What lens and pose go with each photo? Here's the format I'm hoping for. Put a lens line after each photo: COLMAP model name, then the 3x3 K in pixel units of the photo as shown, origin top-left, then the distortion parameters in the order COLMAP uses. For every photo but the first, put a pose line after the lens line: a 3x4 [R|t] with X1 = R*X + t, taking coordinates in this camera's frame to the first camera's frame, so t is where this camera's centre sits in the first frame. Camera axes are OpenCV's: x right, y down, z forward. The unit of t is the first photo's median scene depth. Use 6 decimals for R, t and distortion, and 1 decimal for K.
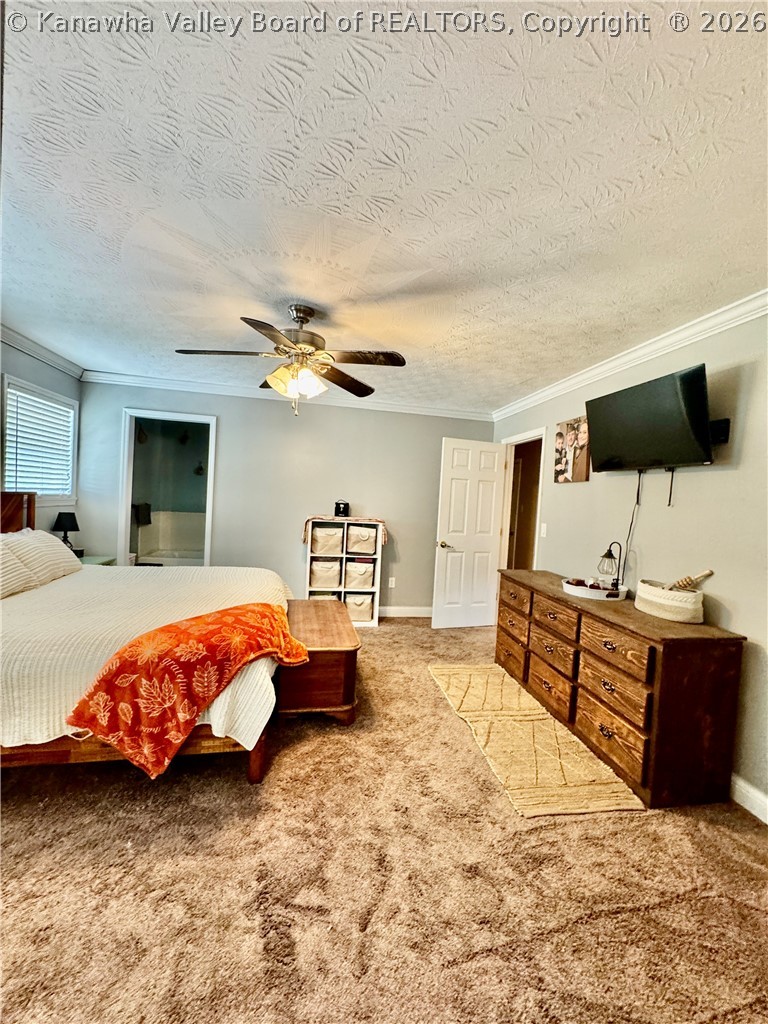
lens RADIAL K [[410.1, 0, 392.7], [0, 410.1, 511.4], [0, 0, 1]] dist [-0.006633, 0.000979]
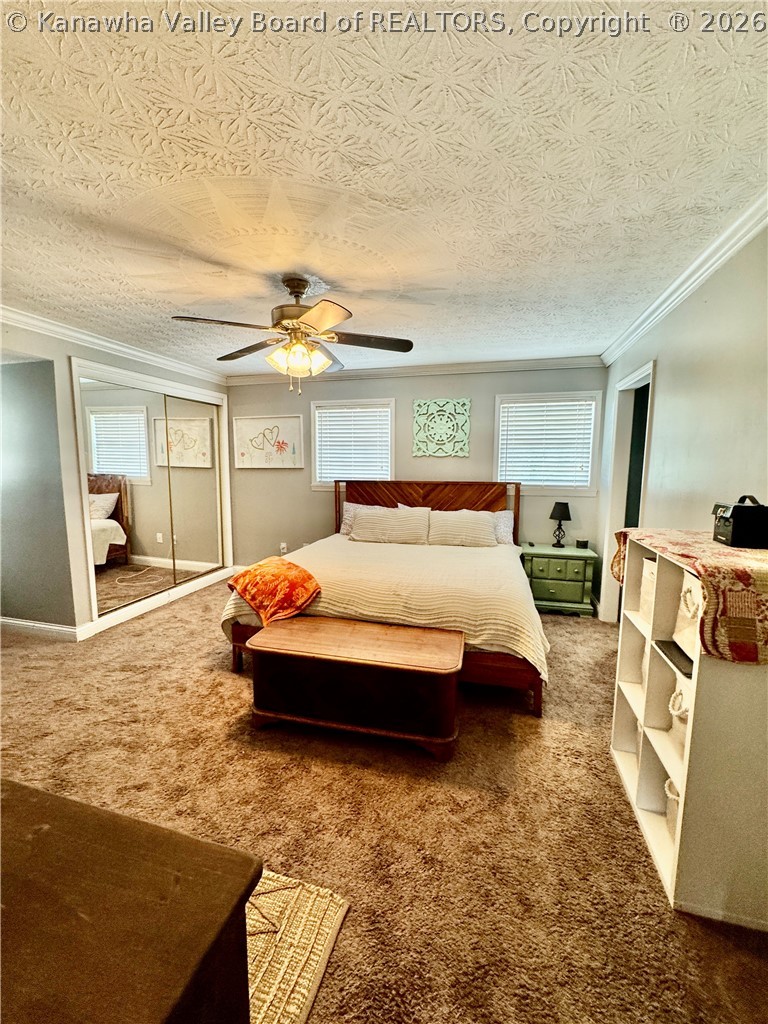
lens RADIAL K [[410.1, 0, 386.6], [0, 410.1, 514.2], [0, 0, 1]] dist [-0.006633, 0.000979]
pose [[-0.439072, 0.049500, -0.897087, 0.415184], [-0.061319, 0.994502, 0.084887, -0.033670], [0.896357, 0.092280, -0.433623, 1.195227]]
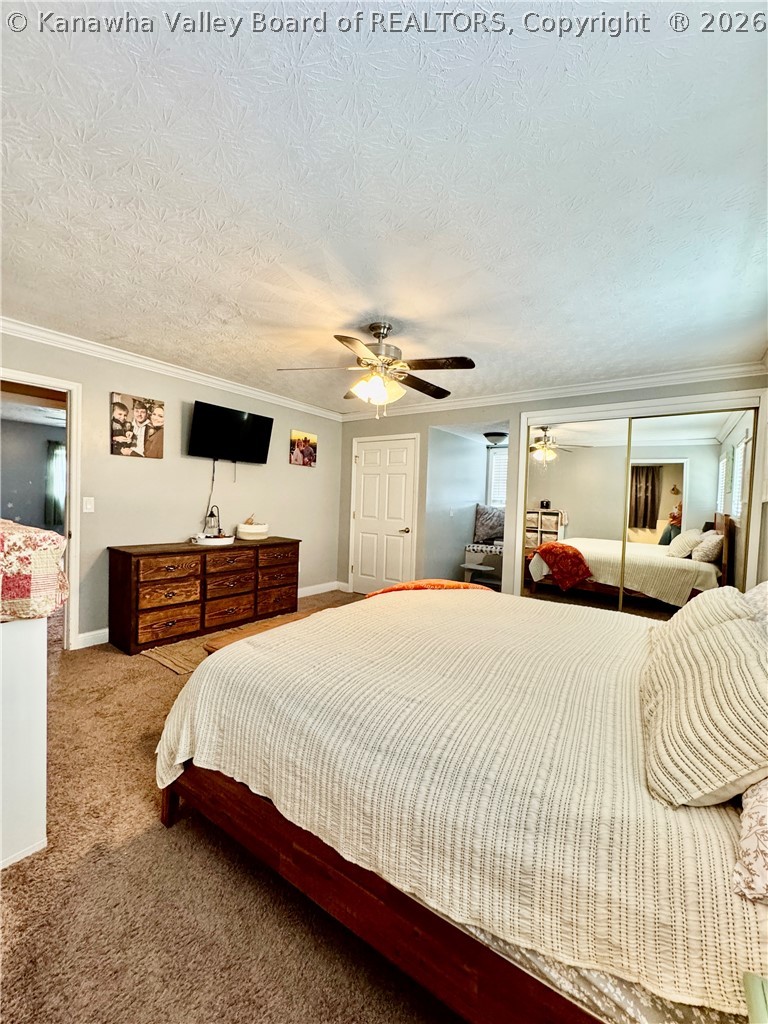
lens RADIAL K [[410.1, 0, 385.3], [0, 410.1, 512.0], [0, 0, 1]] dist [-0.006633, 0.000979]
pose [[-0.682940, -0.099507, 0.723665, -0.804360], [-0.049077, 0.994690, 0.090460, -0.057186], [-0.728824, 0.026264, -0.684197, 1.292376]]
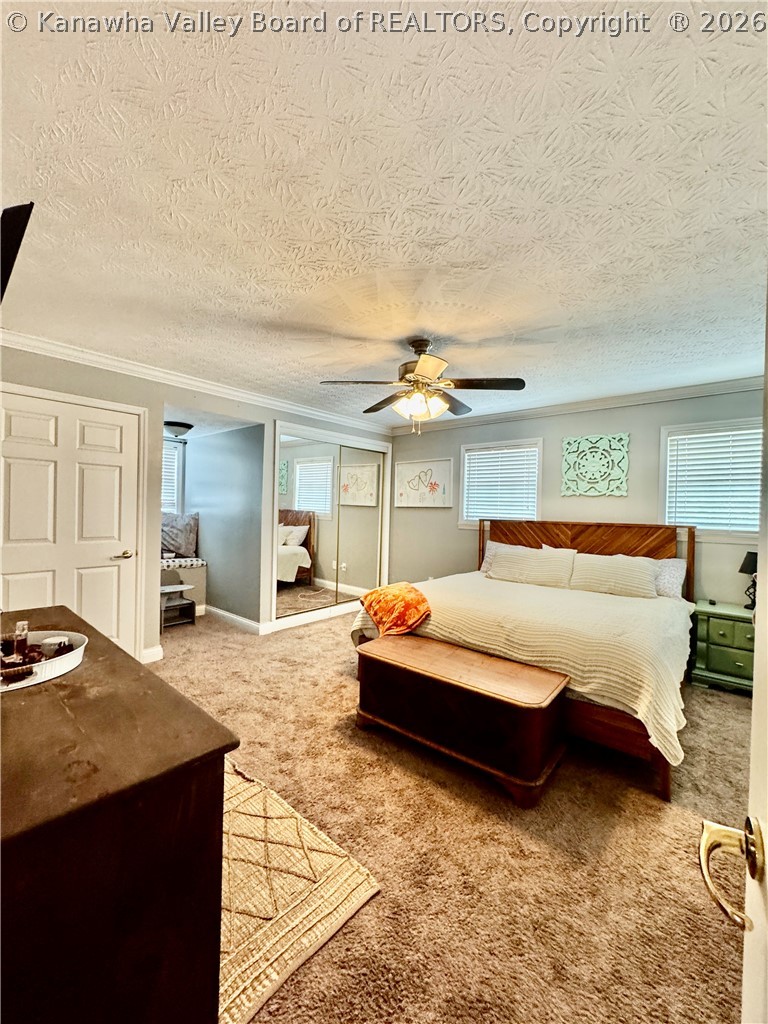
lens RADIAL K [[410.1, 0, 384.8], [0, 410.1, 513.8], [0, 0, 1]] dist [-0.006633, 0.000979]
pose [[-0.782654, -0.069690, -0.618544, 0.379930], [-0.090520, 0.995892, 0.002333, -0.010789], [0.615840, 0.057817, -0.785747, 1.341099]]
